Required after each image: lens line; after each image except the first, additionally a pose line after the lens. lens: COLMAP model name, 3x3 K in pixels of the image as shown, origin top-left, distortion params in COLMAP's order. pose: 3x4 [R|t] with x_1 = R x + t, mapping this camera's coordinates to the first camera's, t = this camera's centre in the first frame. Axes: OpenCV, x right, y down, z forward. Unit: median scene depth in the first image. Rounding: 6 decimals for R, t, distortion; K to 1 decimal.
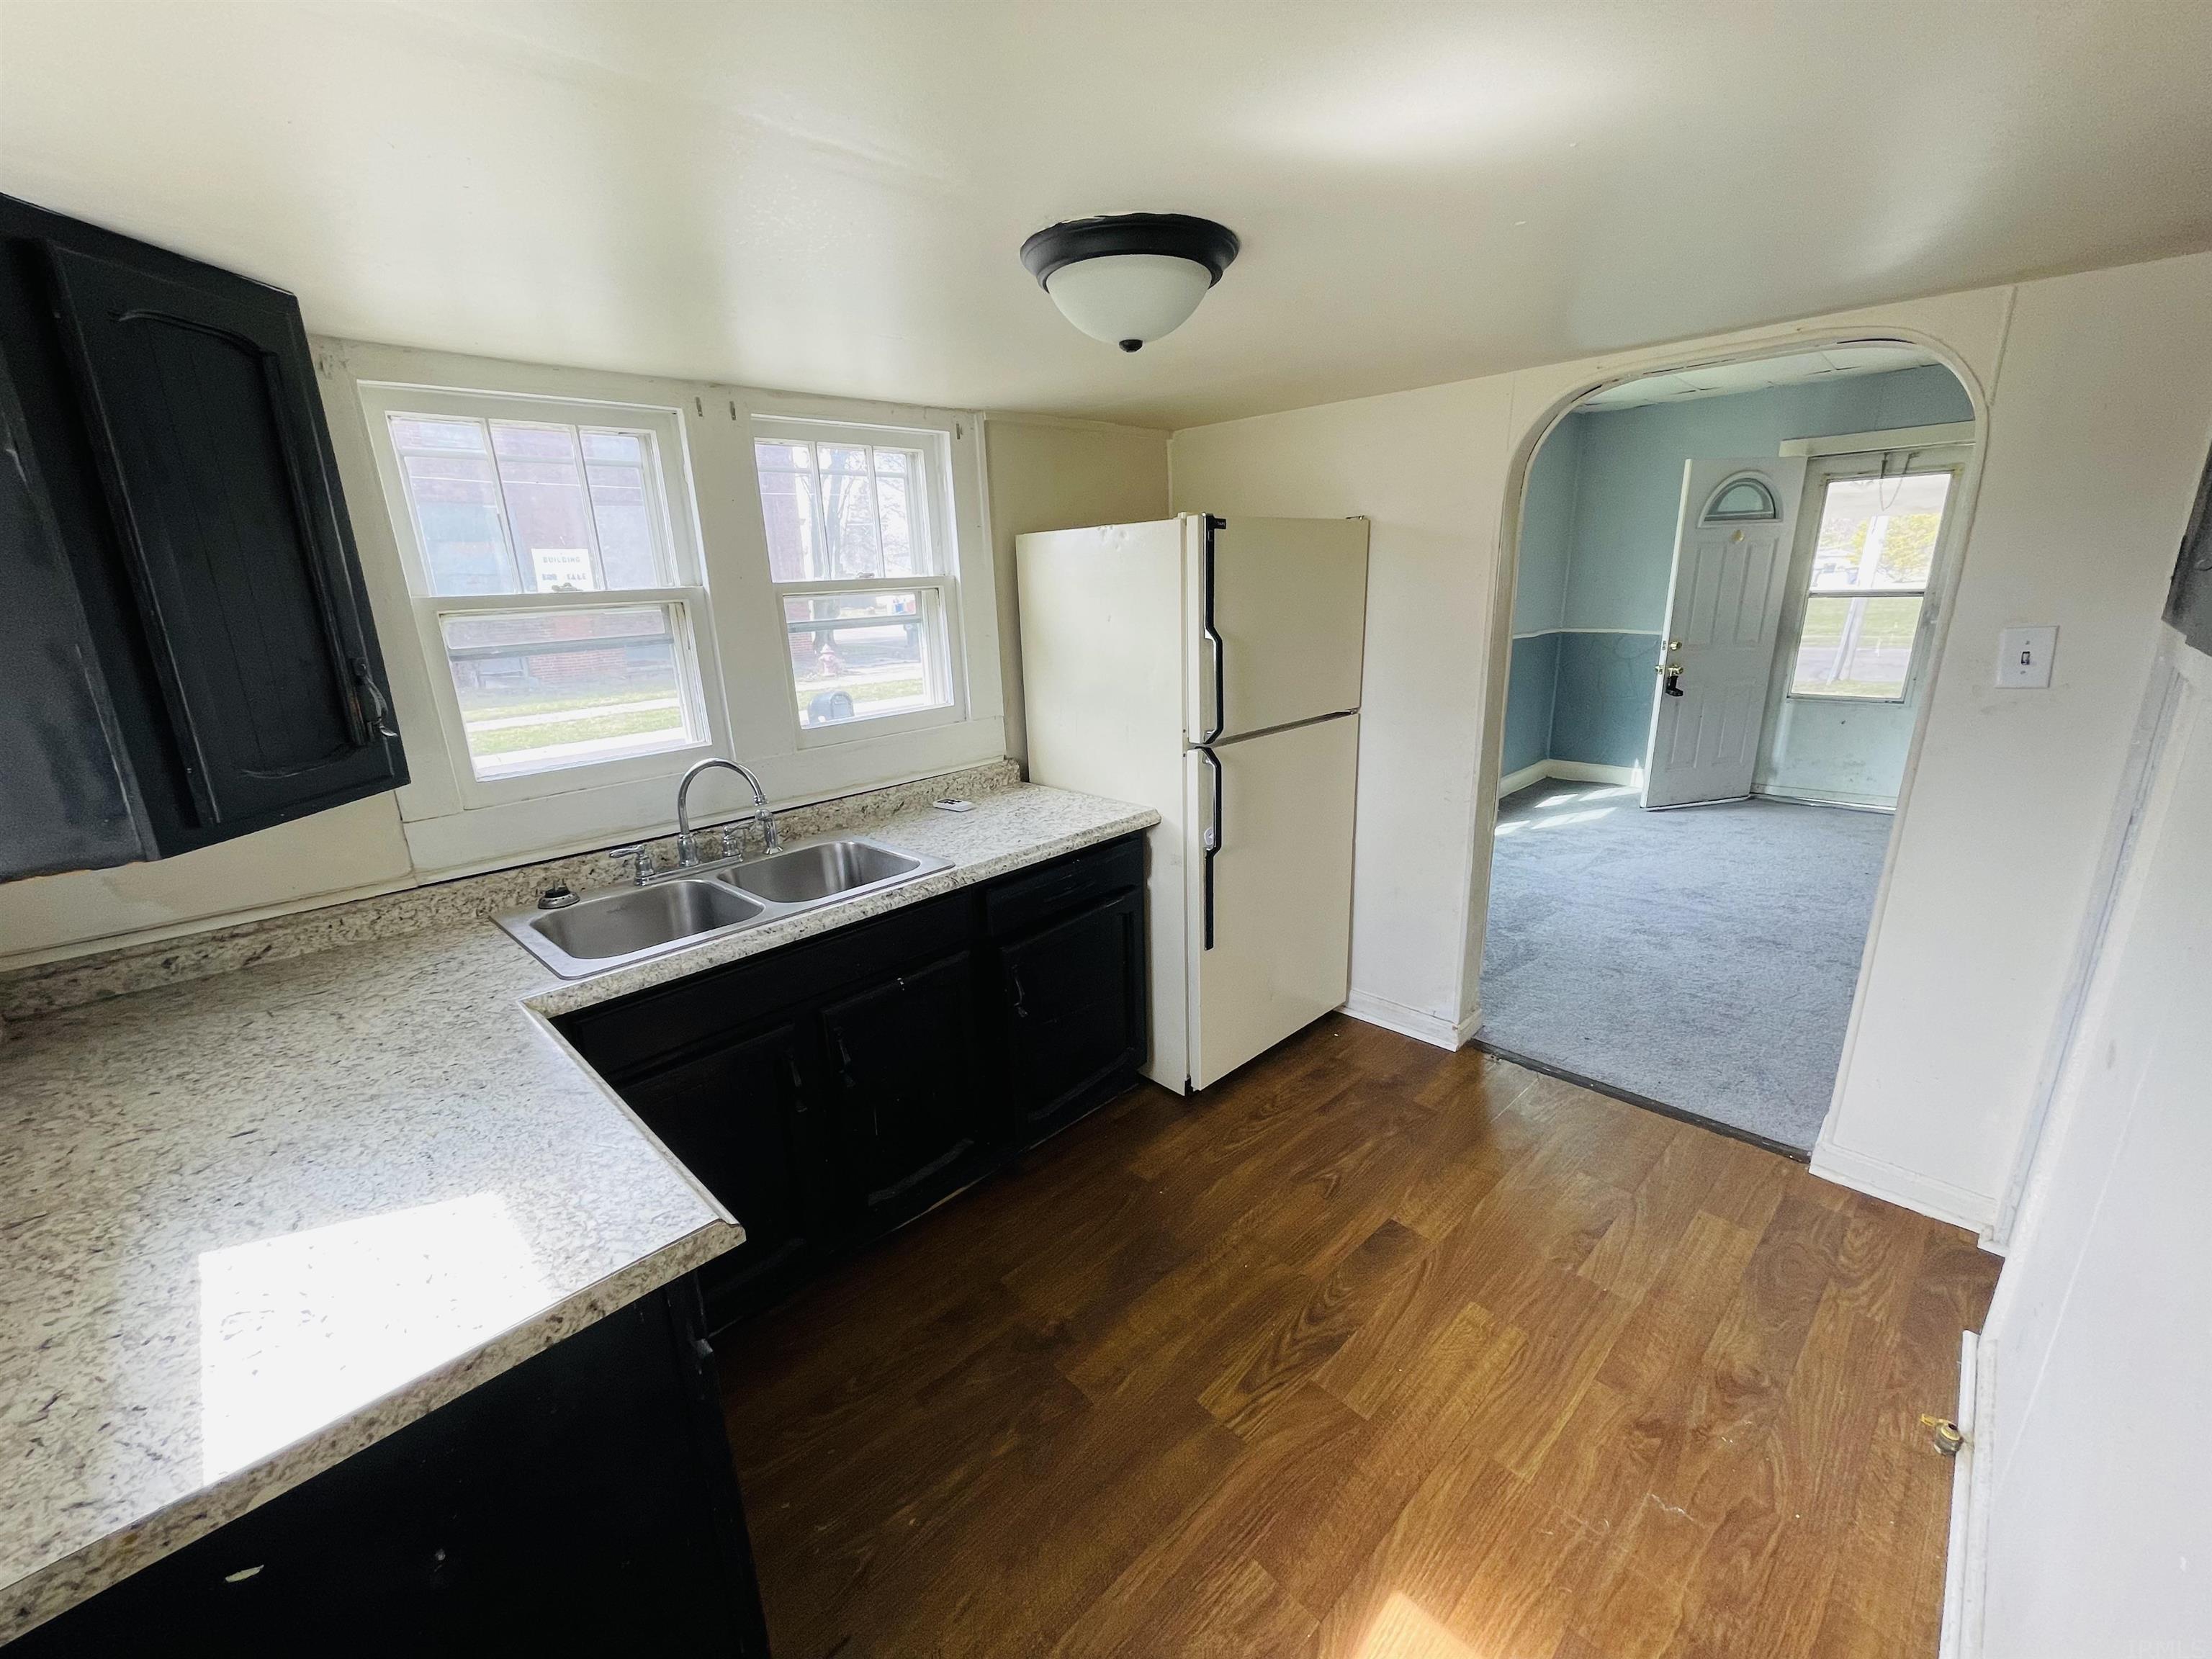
lens RADIAL K [[897.4, 0, 1108.0], [0, 897.4, 830.6], [0, 0, 1]] dist [-0.001844, 0.002605]
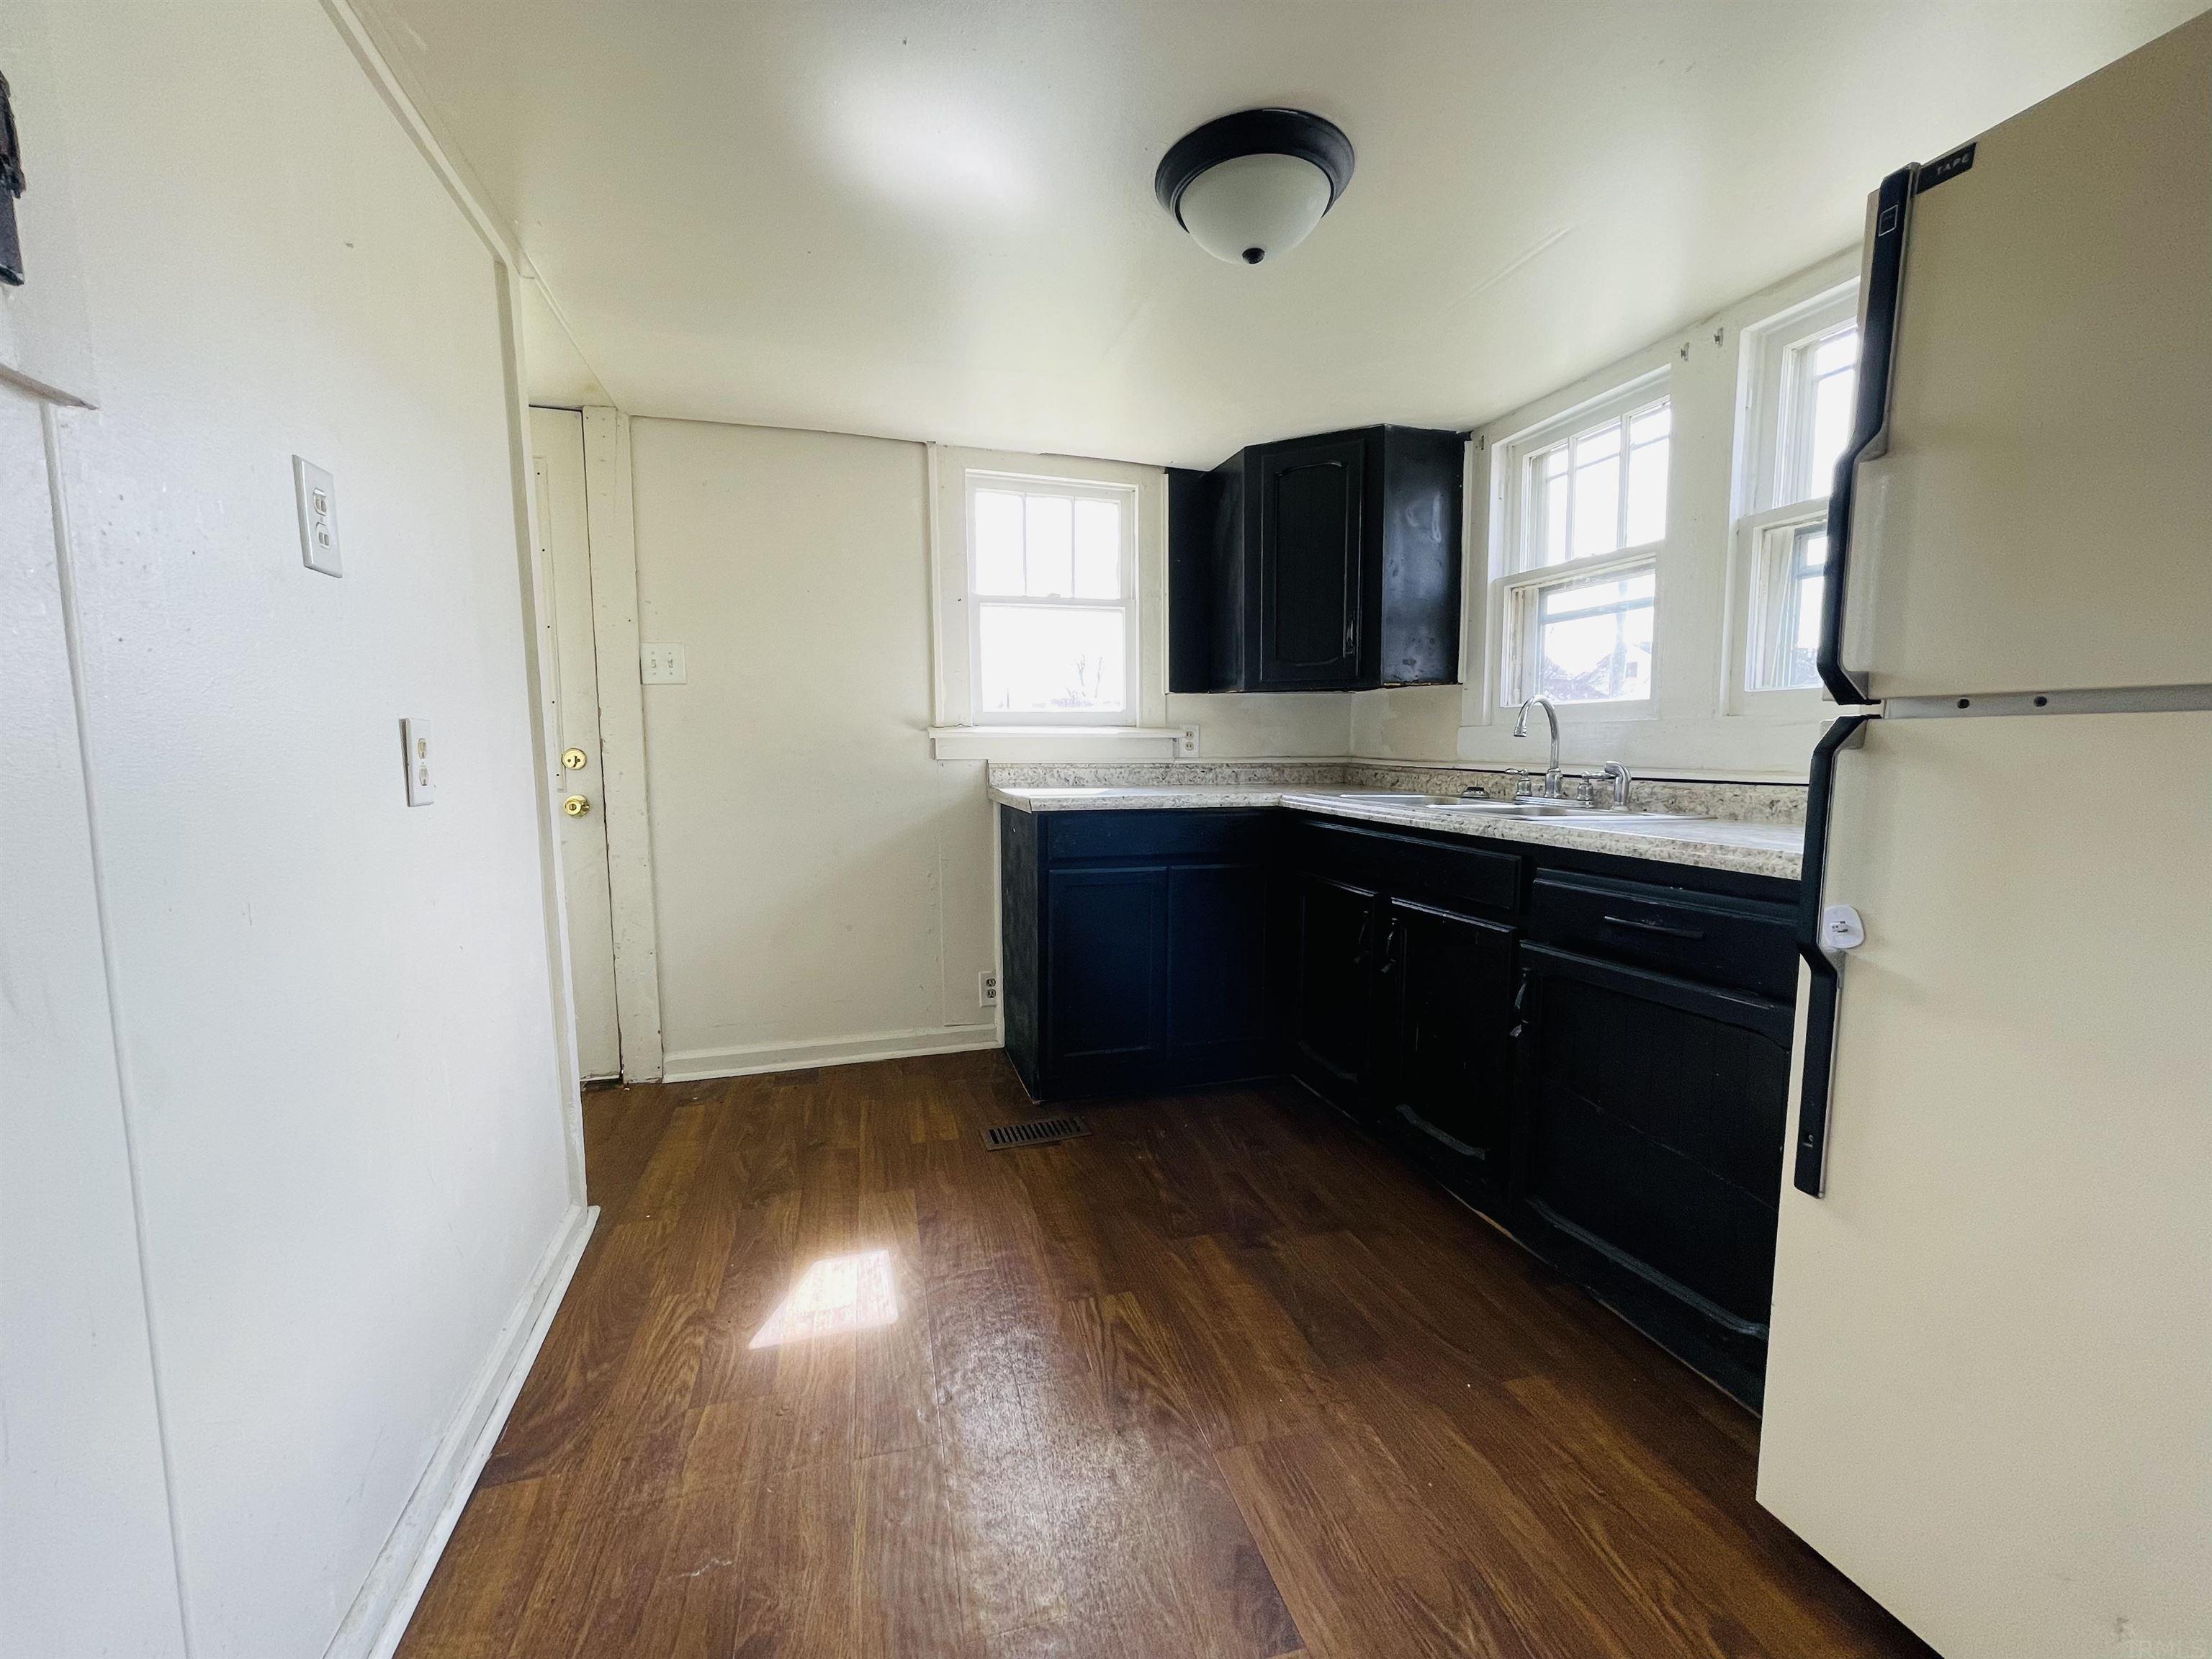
lens RADIAL K [[892.9, 0, 1097.5], [0, 892.9, 827.7], [0, 0, 1]] dist [-0.000028, 0.000837]
pose [[-0.472550, 0.120167, -0.873073, 0.764945], [-0.223261, 0.942022, 0.250497, -0.078859], [0.852556, 0.313295, -0.418324, 1.011640]]
